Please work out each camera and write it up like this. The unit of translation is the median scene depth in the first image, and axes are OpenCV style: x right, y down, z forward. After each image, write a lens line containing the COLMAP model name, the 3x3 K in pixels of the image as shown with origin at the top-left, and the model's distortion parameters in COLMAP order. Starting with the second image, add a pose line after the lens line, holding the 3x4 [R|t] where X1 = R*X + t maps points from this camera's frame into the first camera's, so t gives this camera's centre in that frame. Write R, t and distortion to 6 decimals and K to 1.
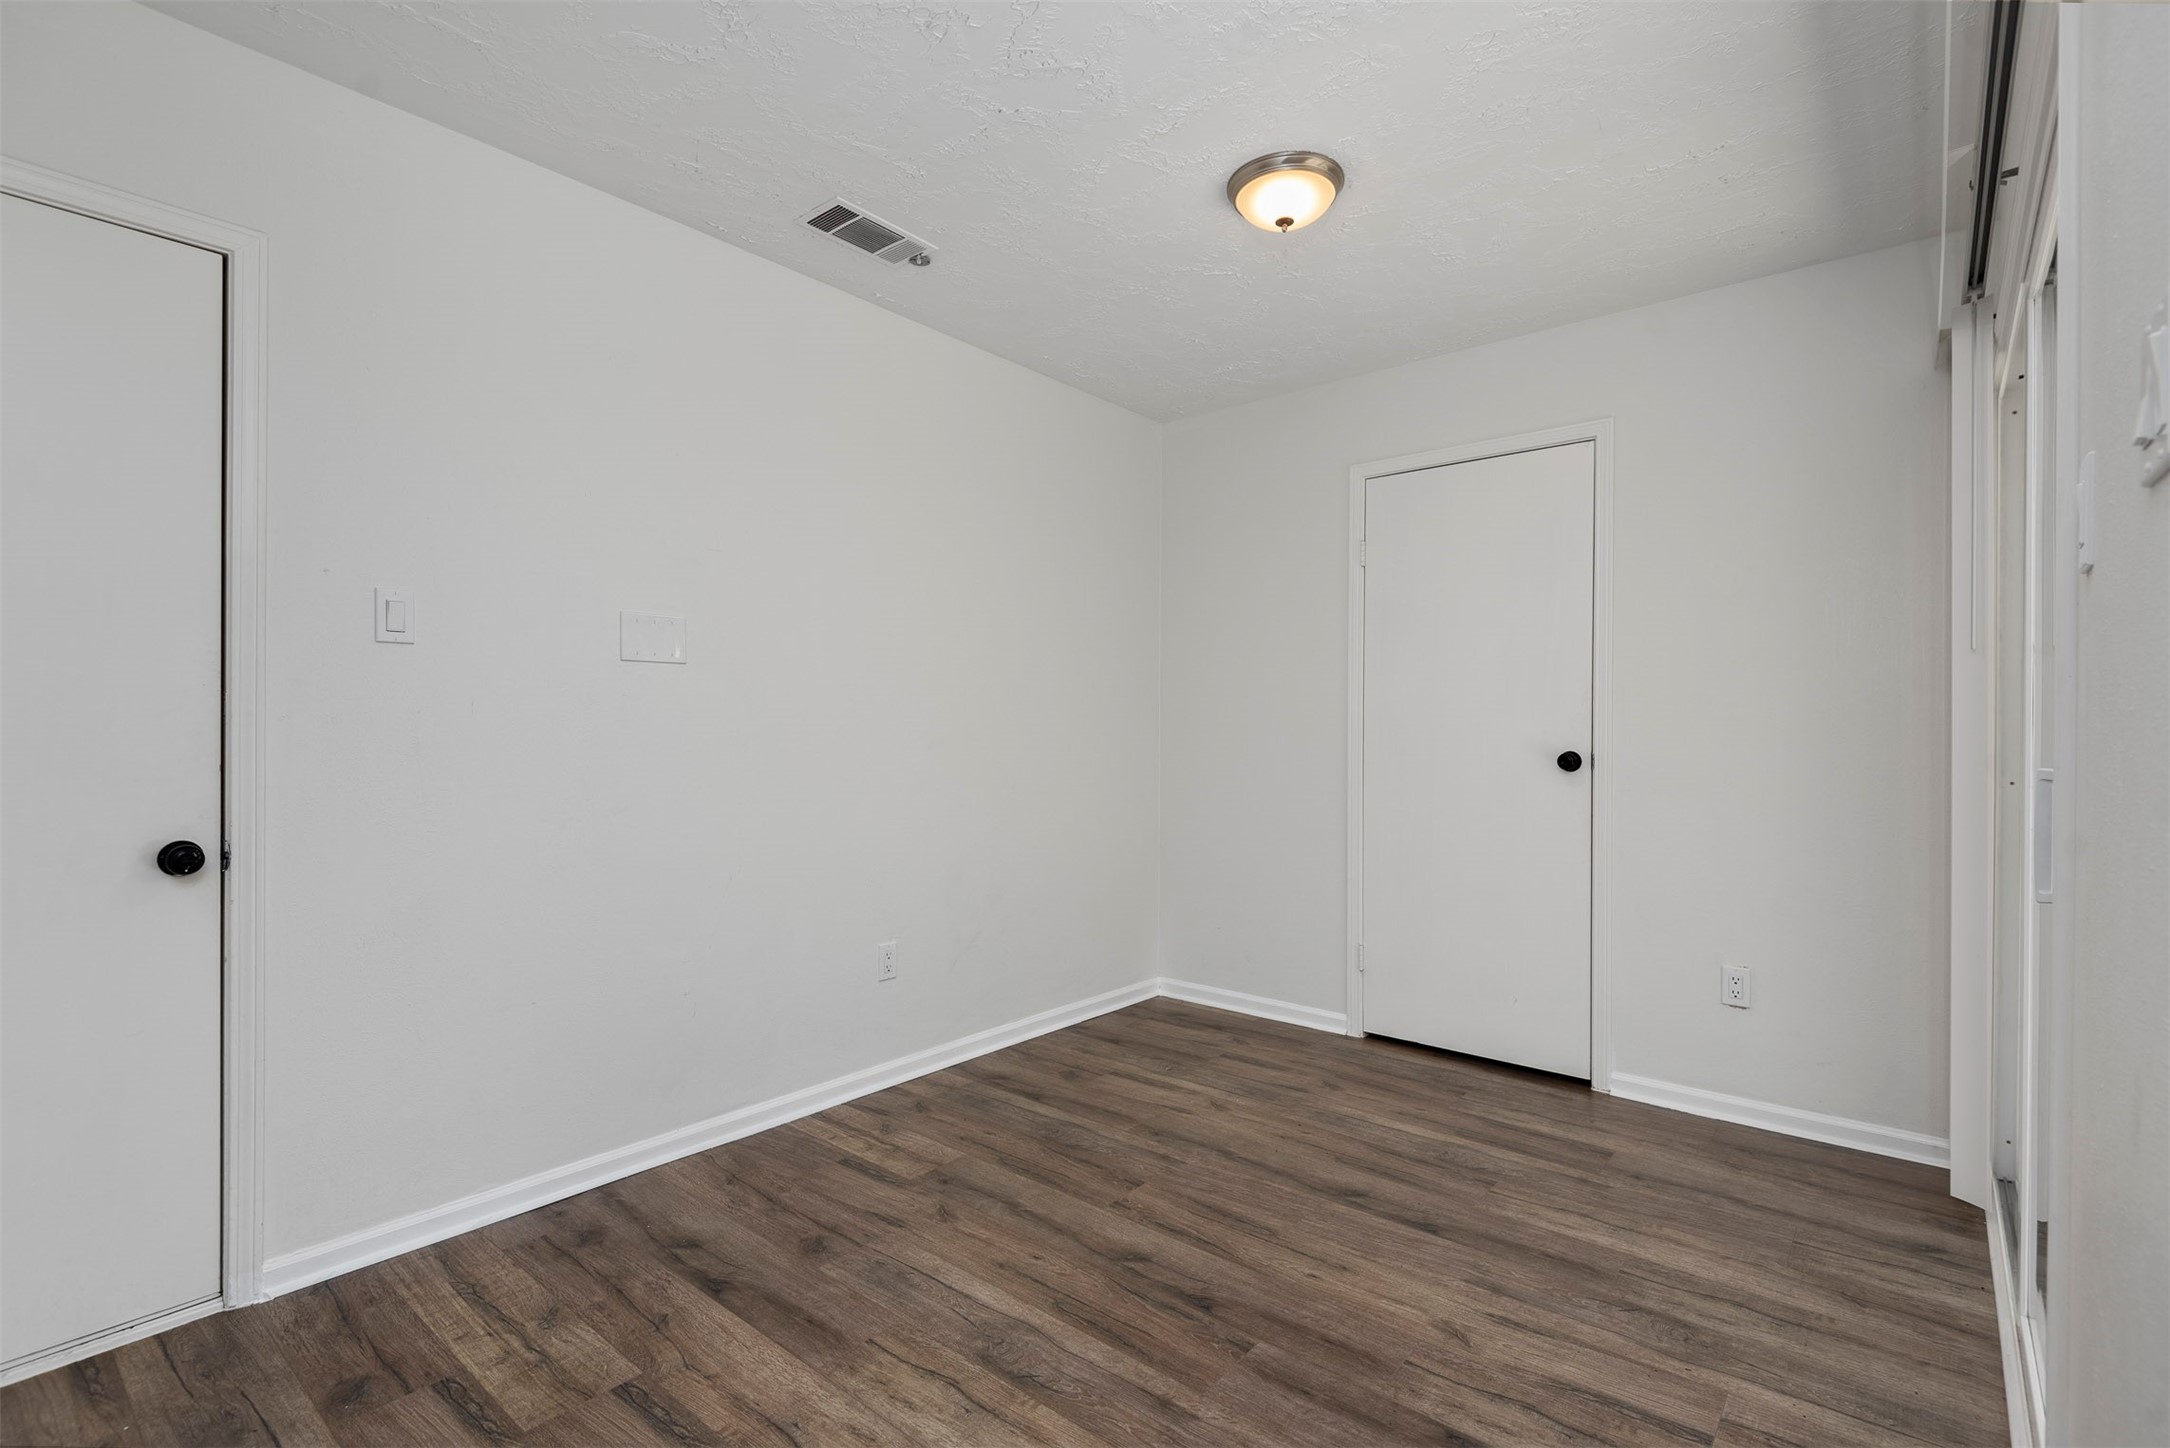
lens RADIAL K [[986.7, 0, 1083.5], [0, 986.7, 715.2], [0, 0, 1]] dist [0.023575, -0.015373]
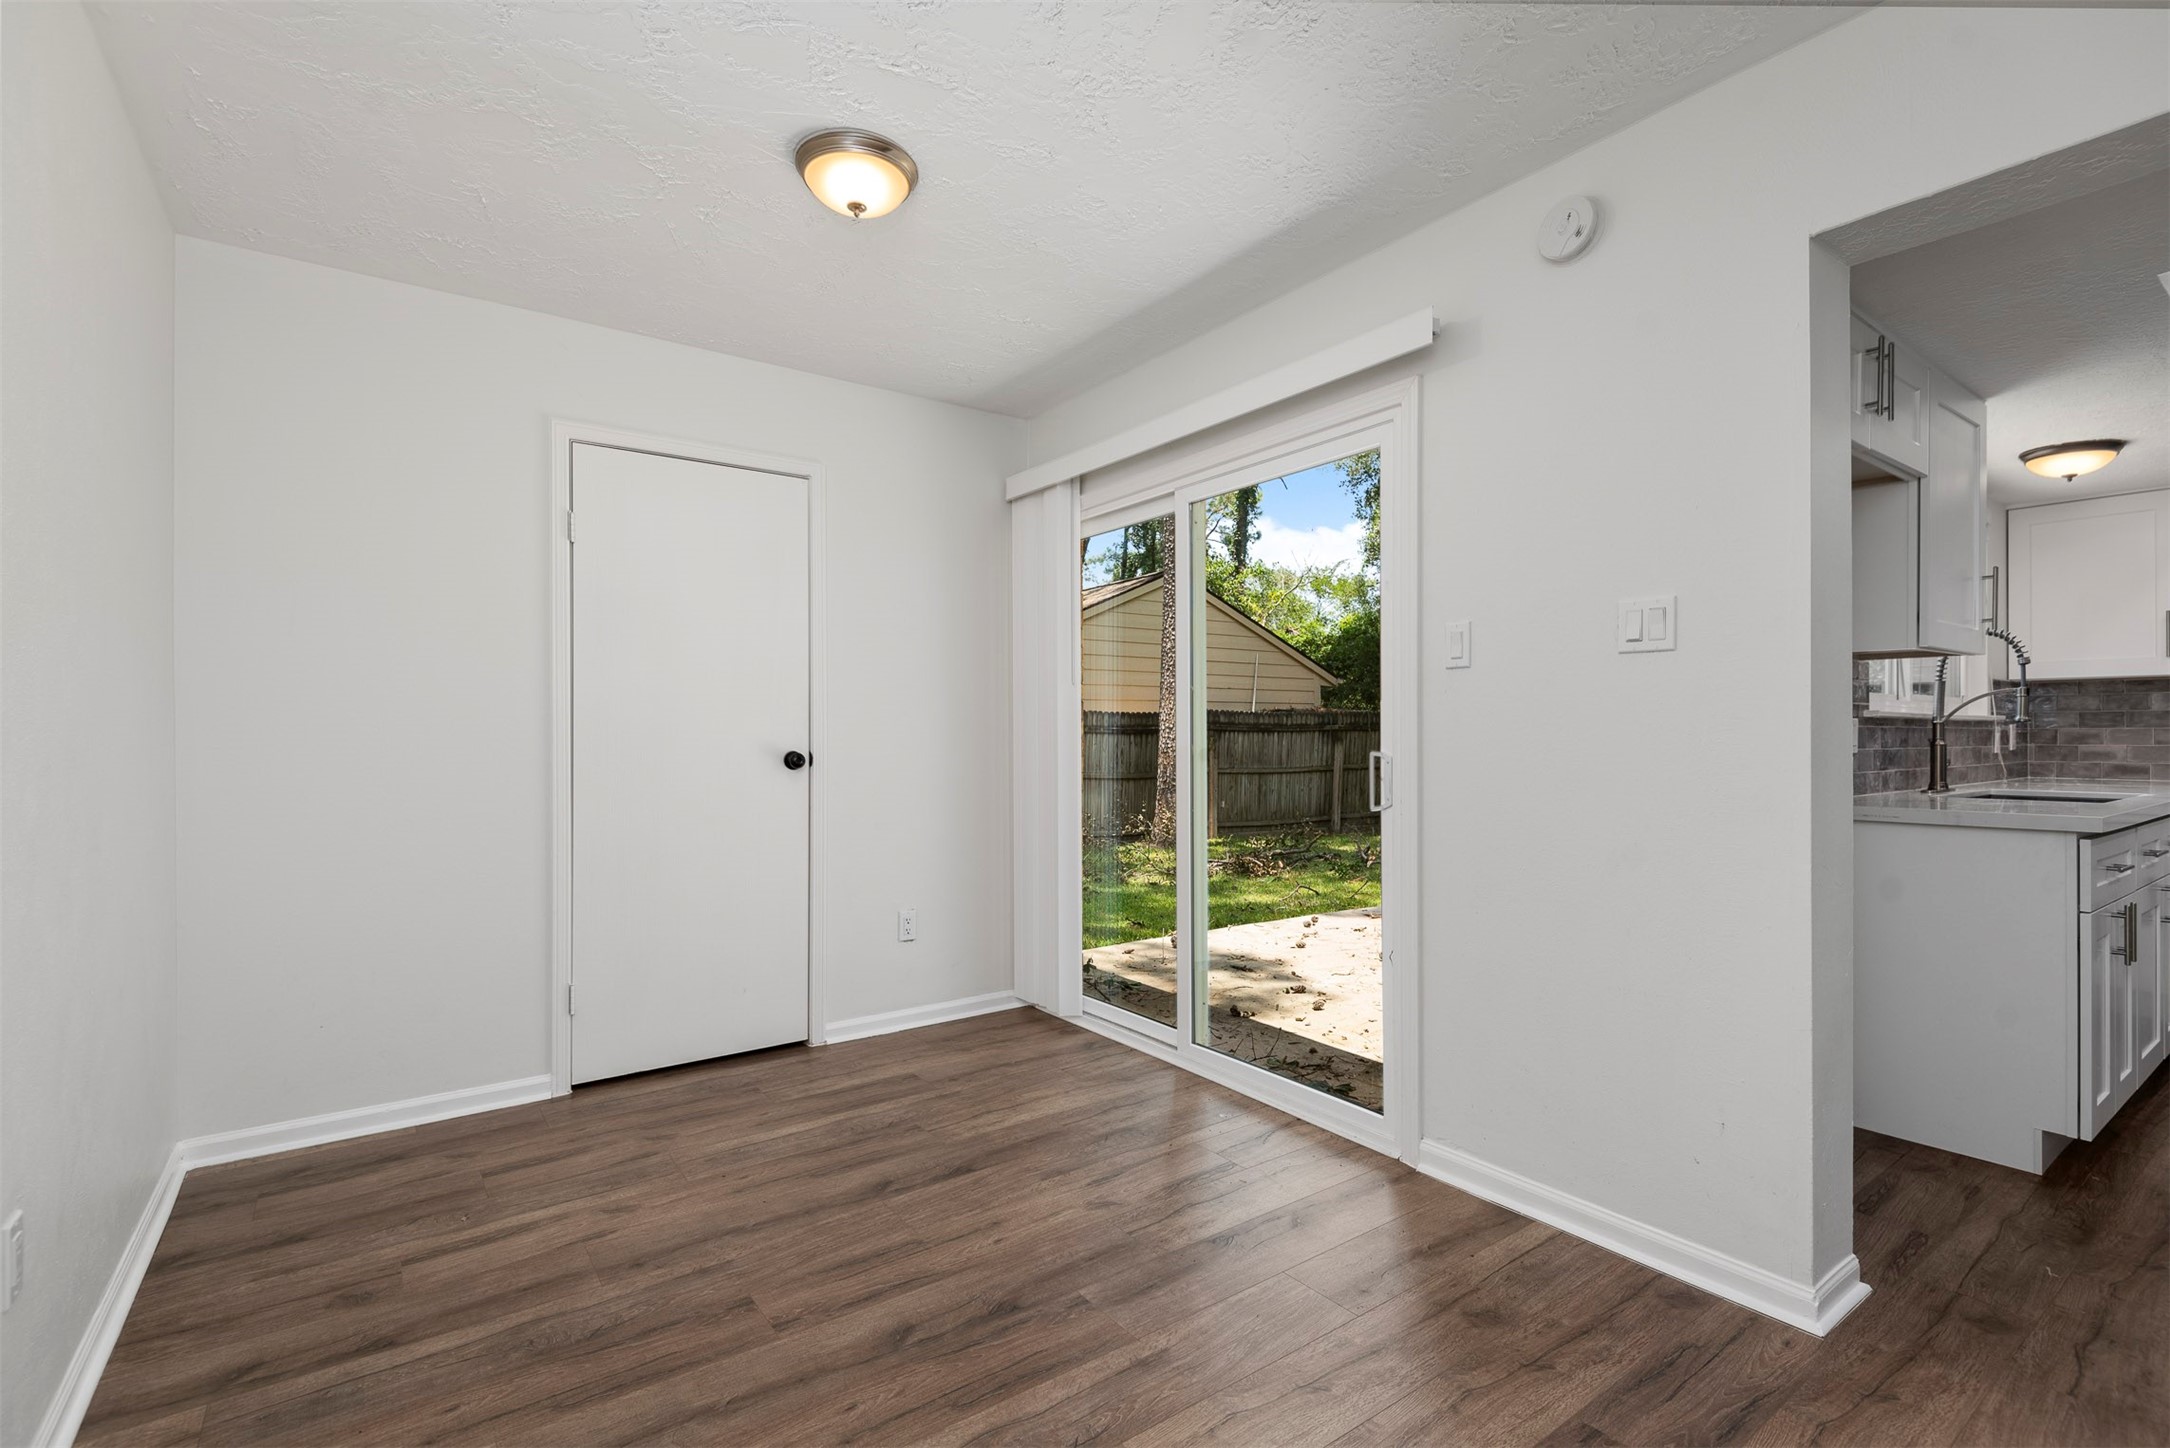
lens RADIAL K [[986.7, 0, 1071.2], [0, 986.7, 716.7], [0, 0, 1]] dist [0.023575, -0.015373]
pose [[0.253484, 0.006326, 0.967319, -0.586195], [-0.008456, 0.999955, -0.004324, 0.000015], [-0.967303, -0.007084, 0.253526, 0.483580]]
